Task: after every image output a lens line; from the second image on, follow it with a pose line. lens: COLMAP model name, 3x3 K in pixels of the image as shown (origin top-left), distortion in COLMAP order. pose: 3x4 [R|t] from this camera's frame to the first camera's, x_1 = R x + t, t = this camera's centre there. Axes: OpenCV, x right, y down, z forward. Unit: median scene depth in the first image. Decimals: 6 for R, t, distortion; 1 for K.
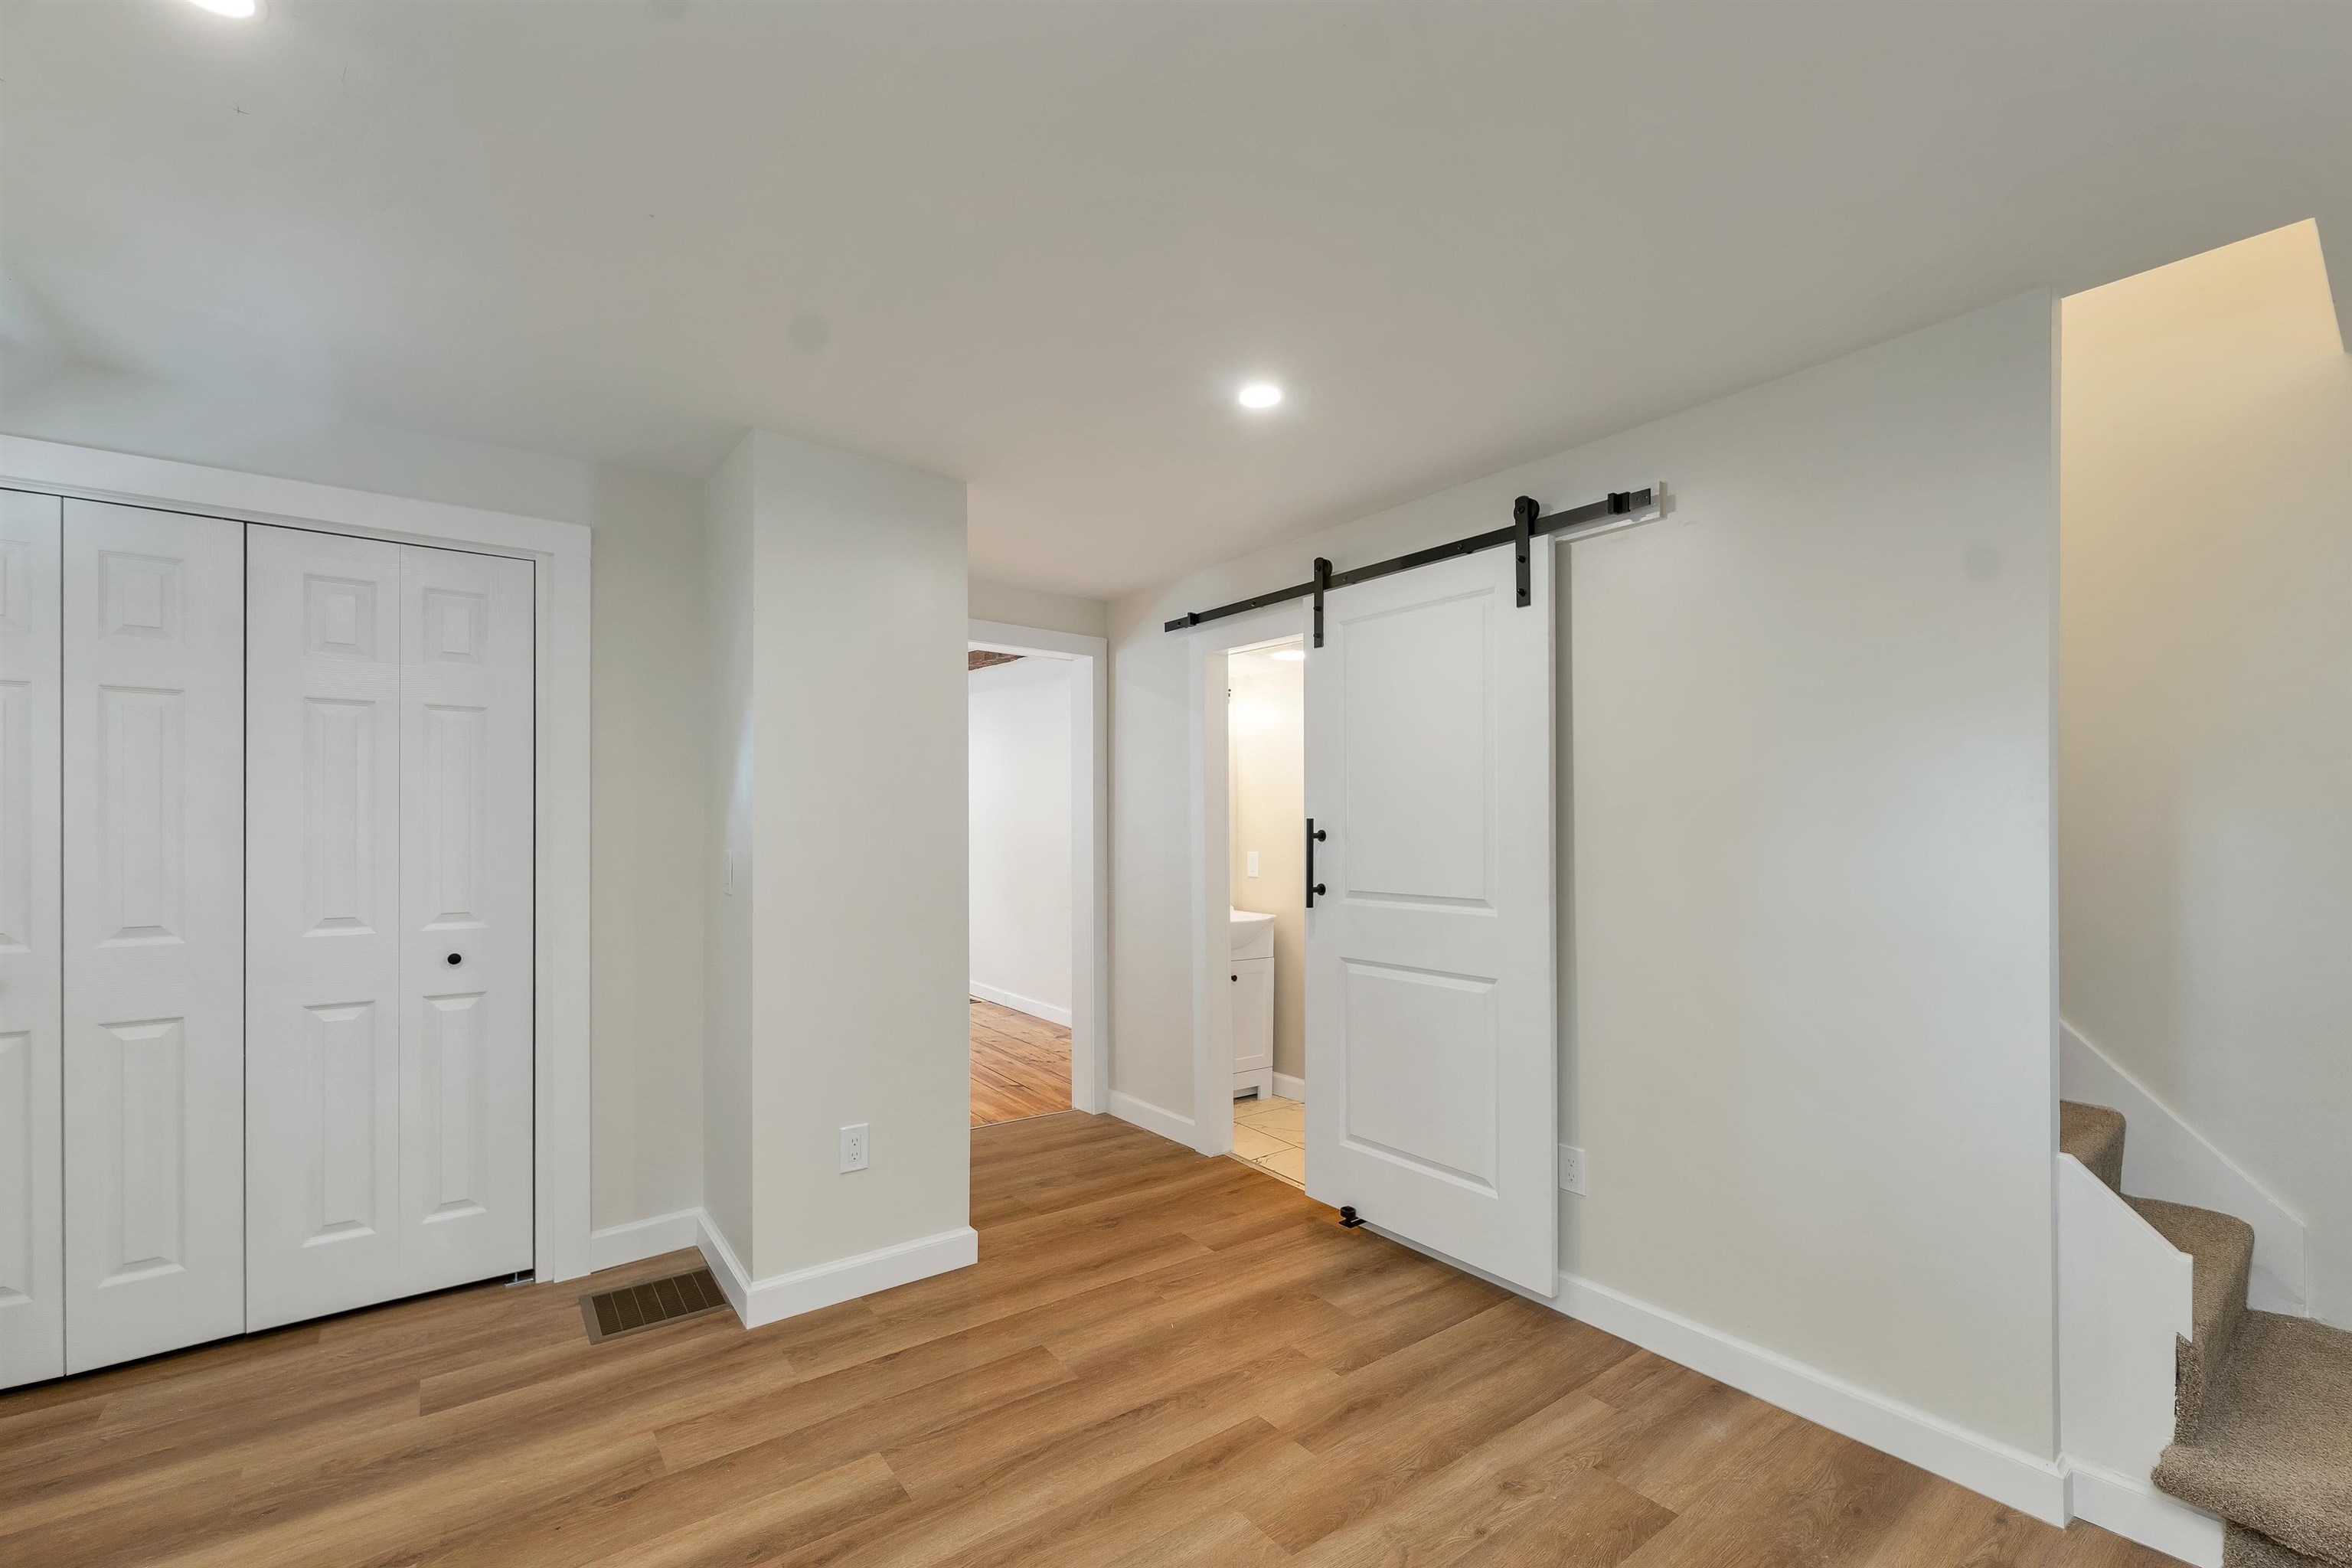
lens RADIAL K [[993.7, 0, 1177.8], [0, 993.7, 823.1], [0, 0, 1]] dist [0.000618, 0.000081]
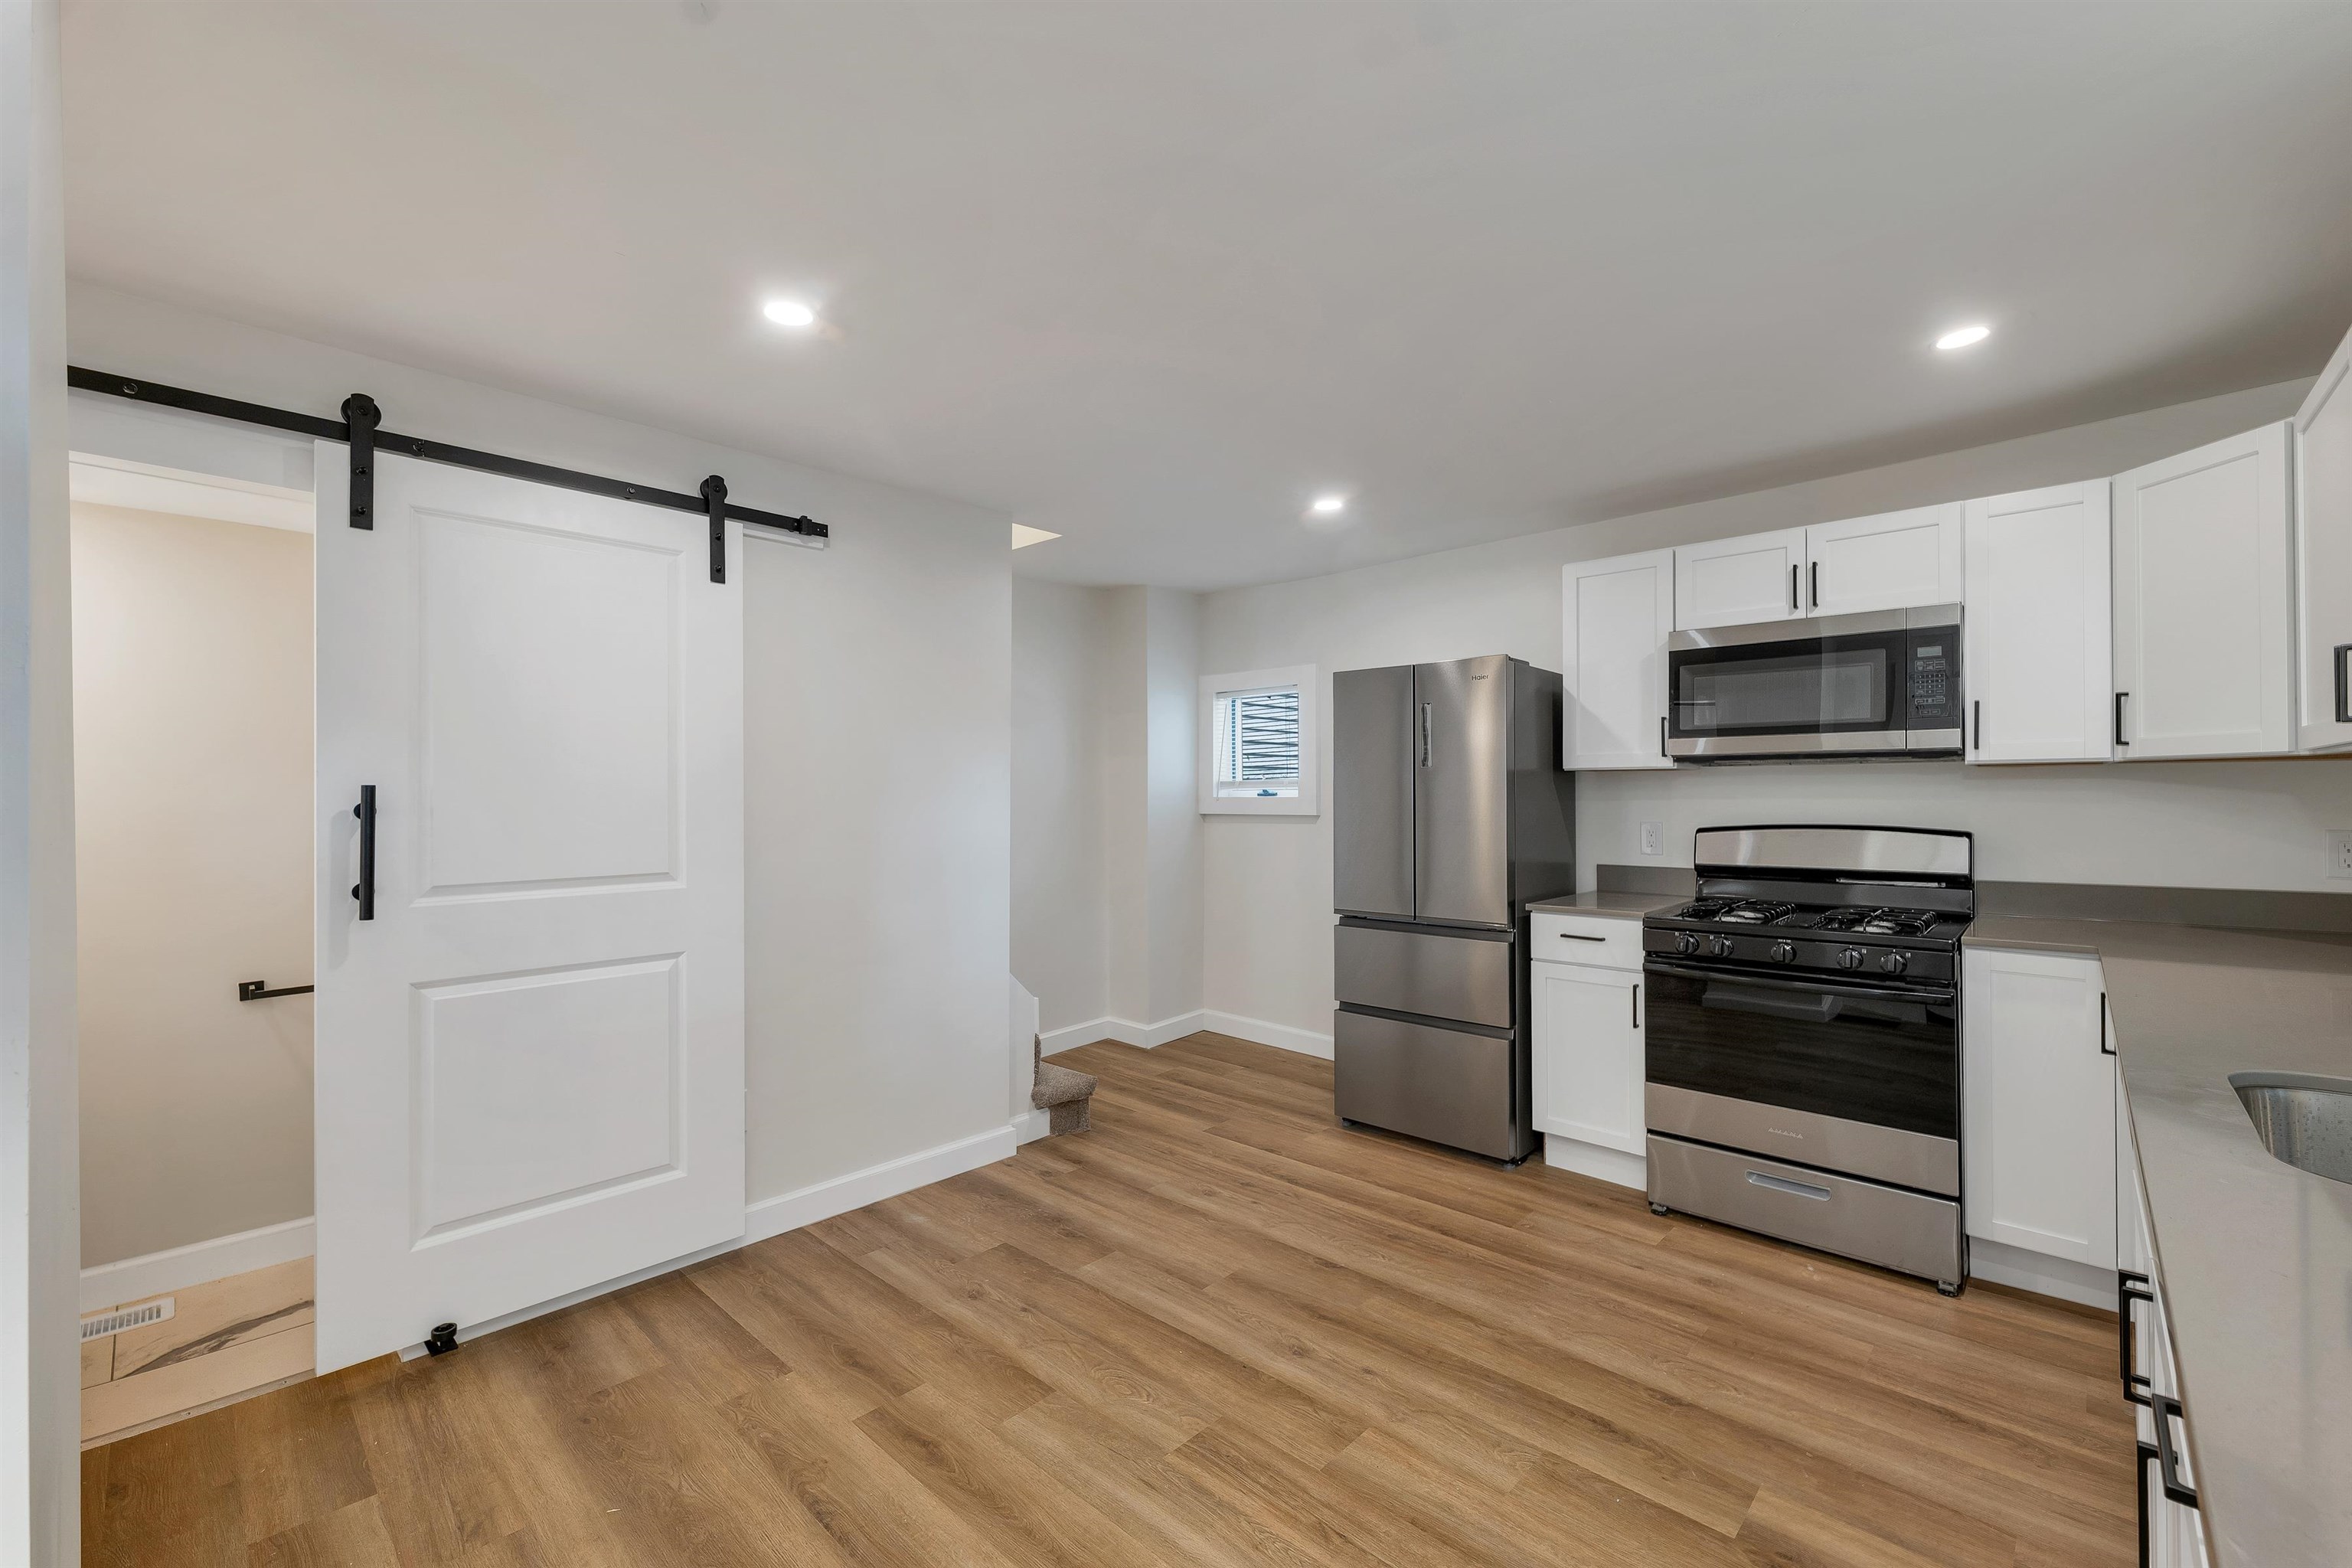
lens RADIAL K [[972.6, 0, 1172.2], [0, 972.6, 783.8], [0, 0, 1]] dist [0.007963, -0.000037]
pose [[-0.161996, 0.009567, 0.986745, -0.789980], [-0.000816, 0.999951, -0.009829, 0.000123], [-0.986791, -0.002398, -0.161980, 0.757162]]
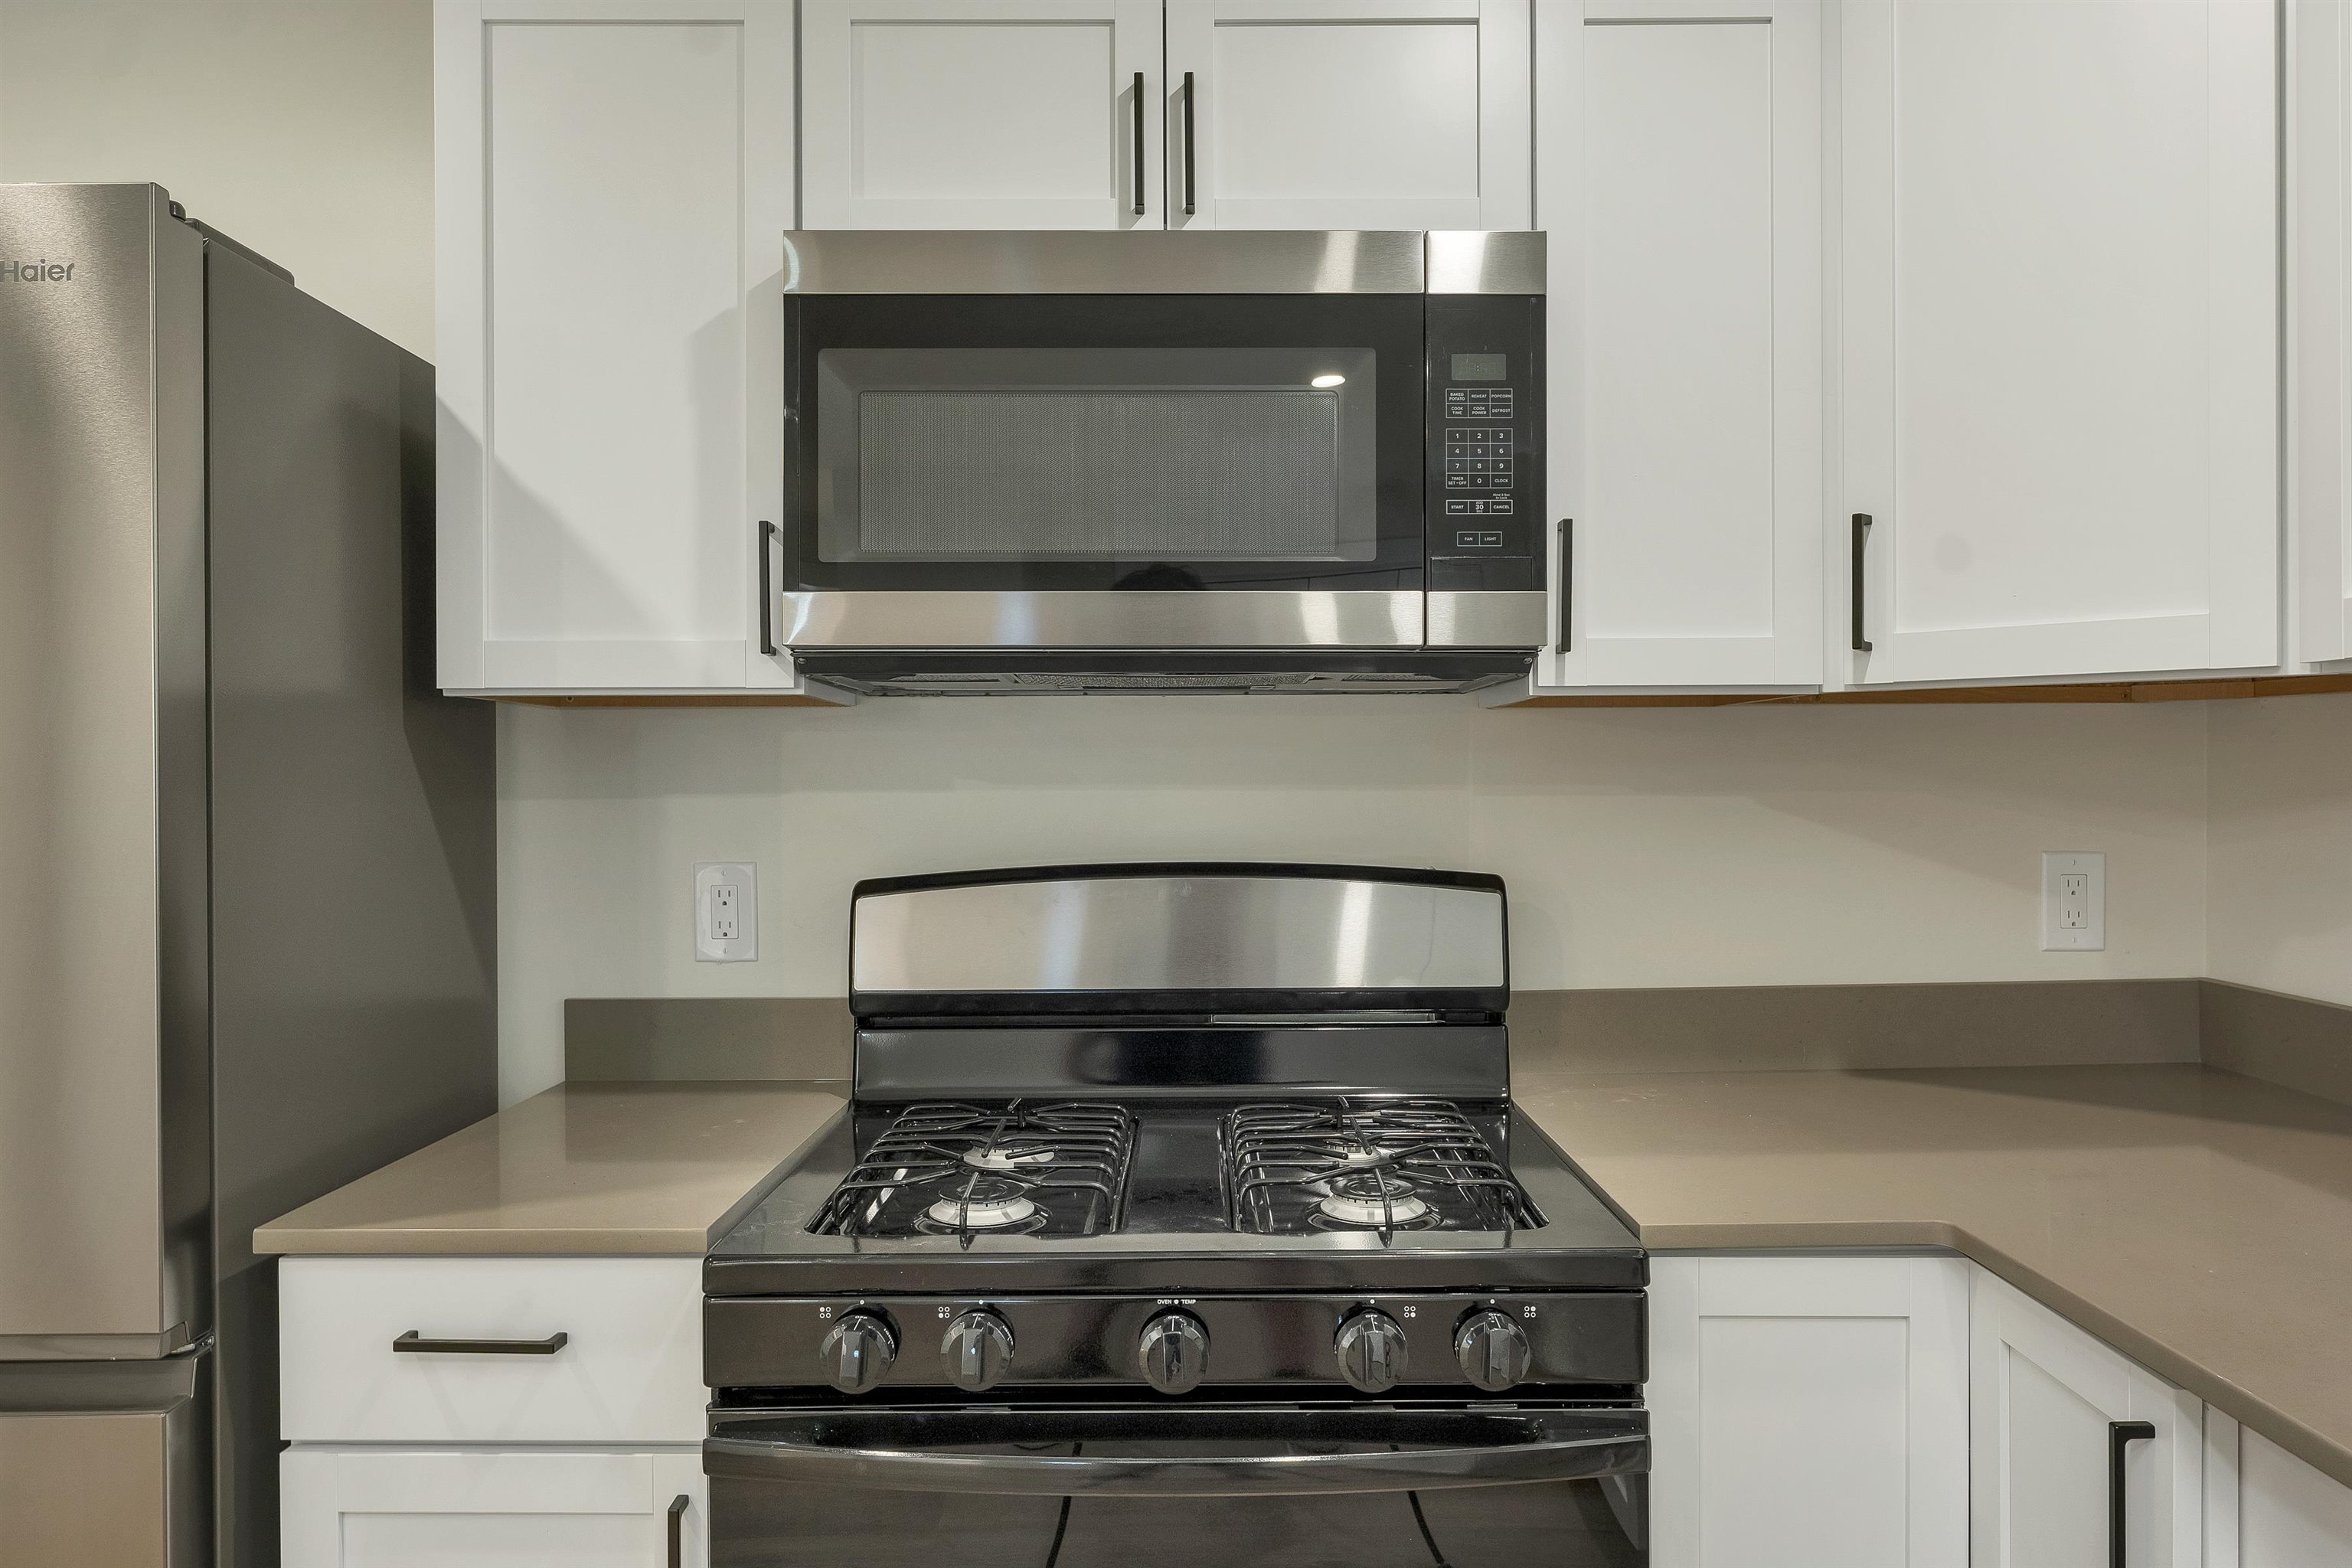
lens RADIAL K [[1578.5, 0, 1188.0], [0, 1578.5, 780.7], [0, 0, 1]] dist [-0.004664, -0.000706]
pose [[-0.790353, 0.000056, 0.612652, -0.136652], [0.002772, 0.999990, 0.003485, -0.001104], [-0.612646, 0.004453, -0.790345, 0.297775]]
